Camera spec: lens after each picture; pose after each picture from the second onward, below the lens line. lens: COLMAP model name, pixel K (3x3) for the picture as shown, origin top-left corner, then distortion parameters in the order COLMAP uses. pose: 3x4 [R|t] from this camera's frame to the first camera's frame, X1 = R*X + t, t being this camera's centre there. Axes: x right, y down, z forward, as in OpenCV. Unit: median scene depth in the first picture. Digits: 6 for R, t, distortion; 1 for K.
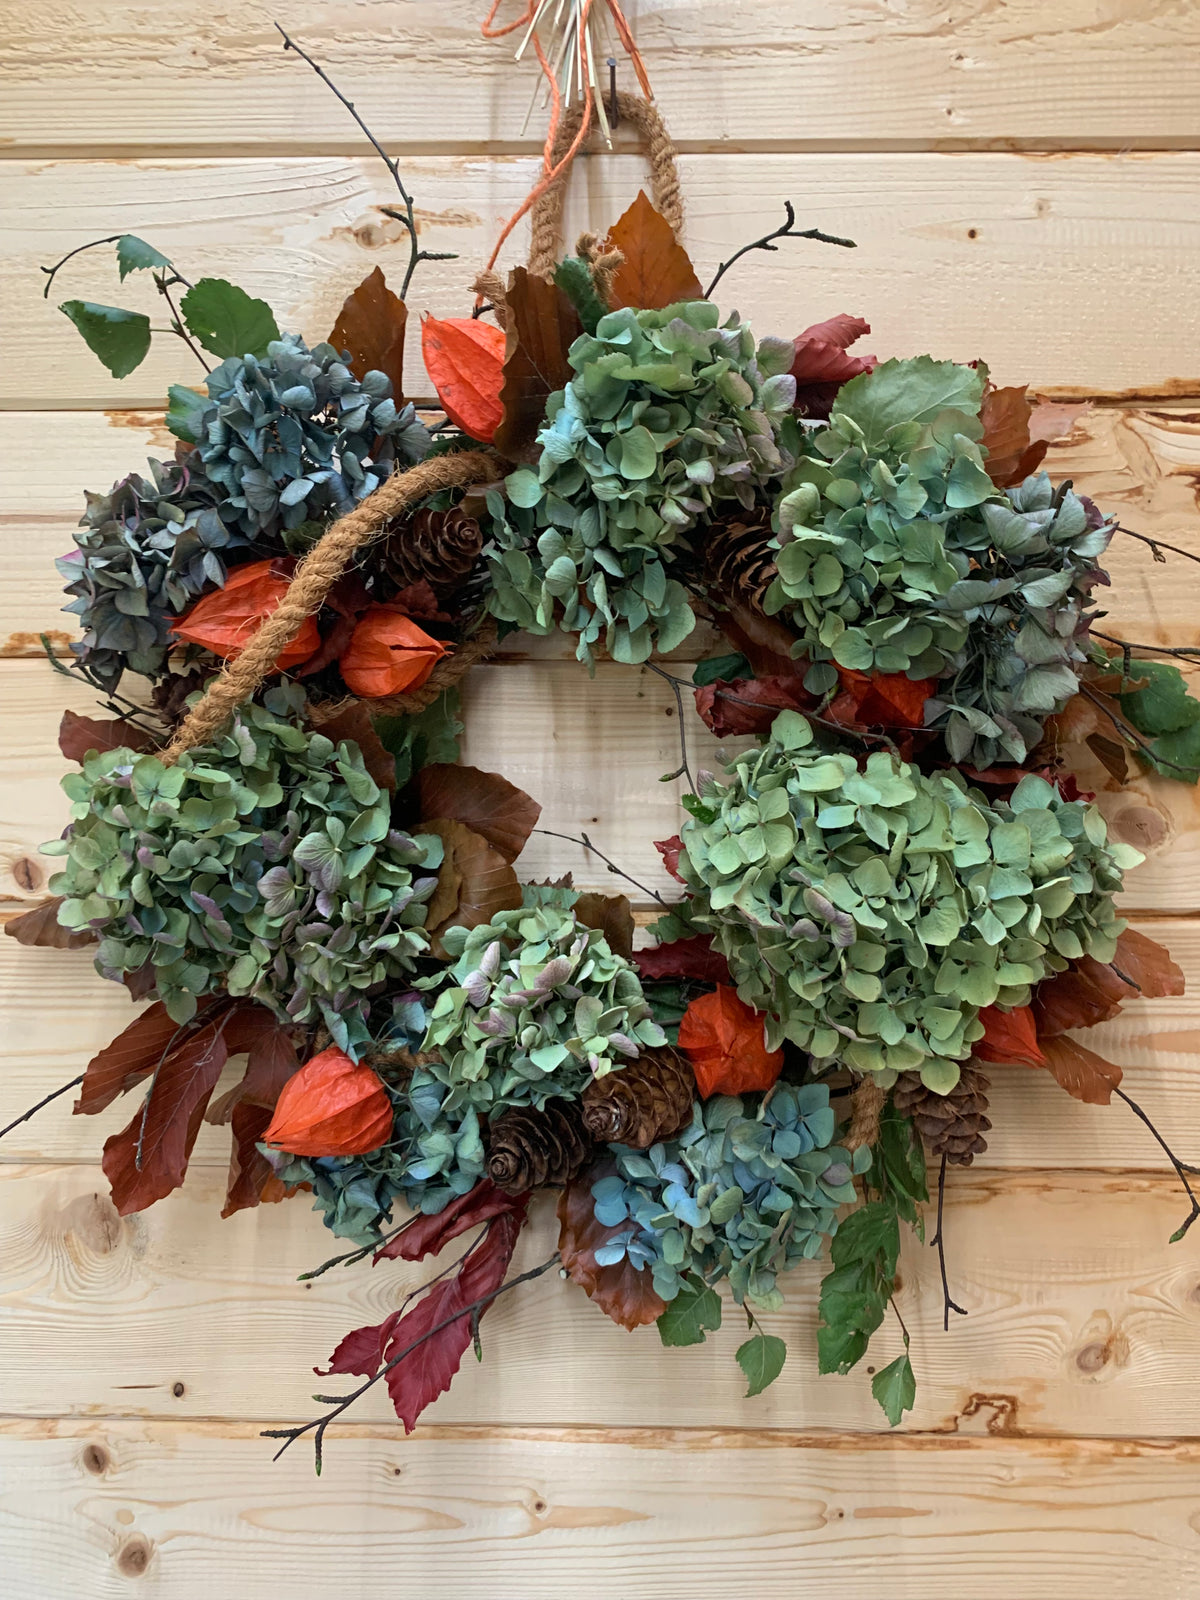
lens RADIAL K [[1261.7, 0, 594.2], [0, 1261.7, 789.9], [0, 0, 1]] dist [0.072985, -0.127133]
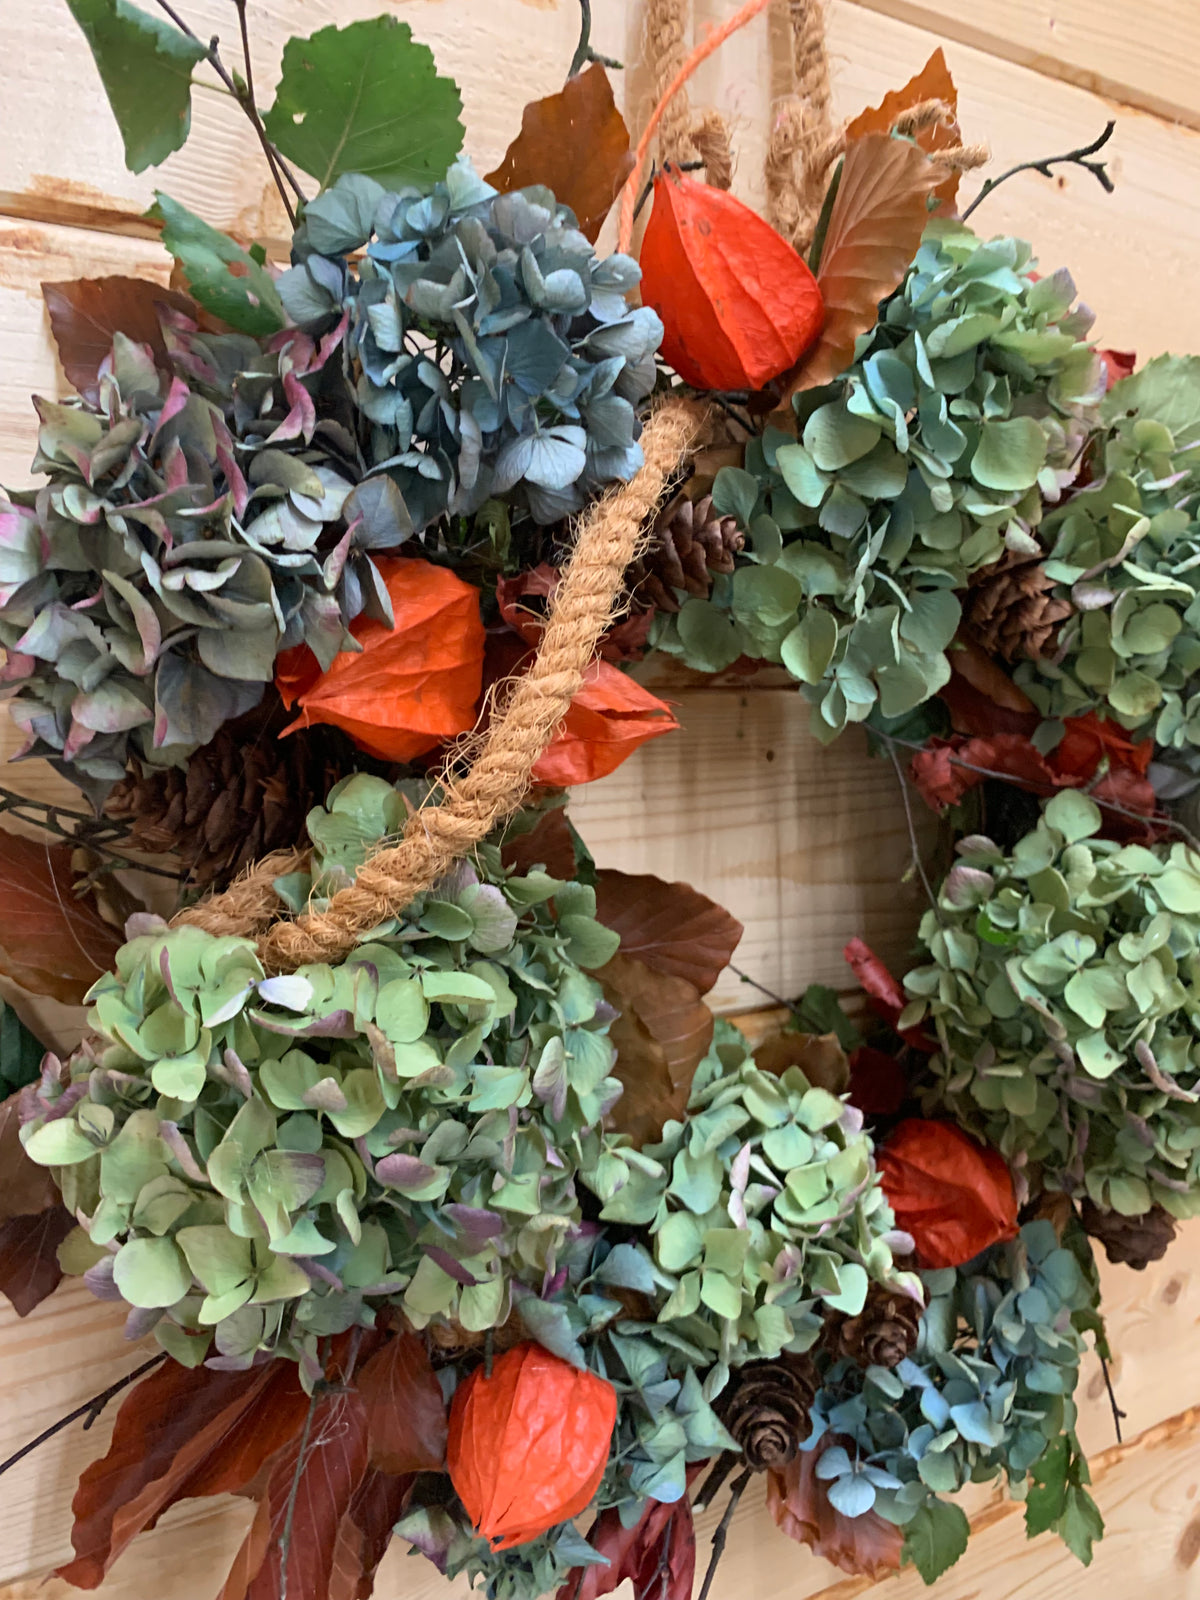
lens RADIAL K [[1261.7, 0, 594.2], [0, 1261.7, 789.9], [0, 0, 1]] dist [0.072985, -0.127133]
pose [[0.831364, -0.060621, 0.552412, -0.523833], [-0.008928, 0.992447, 0.122346, -0.155544], [-0.555657, -0.106646, 0.824544, 0.495855]]
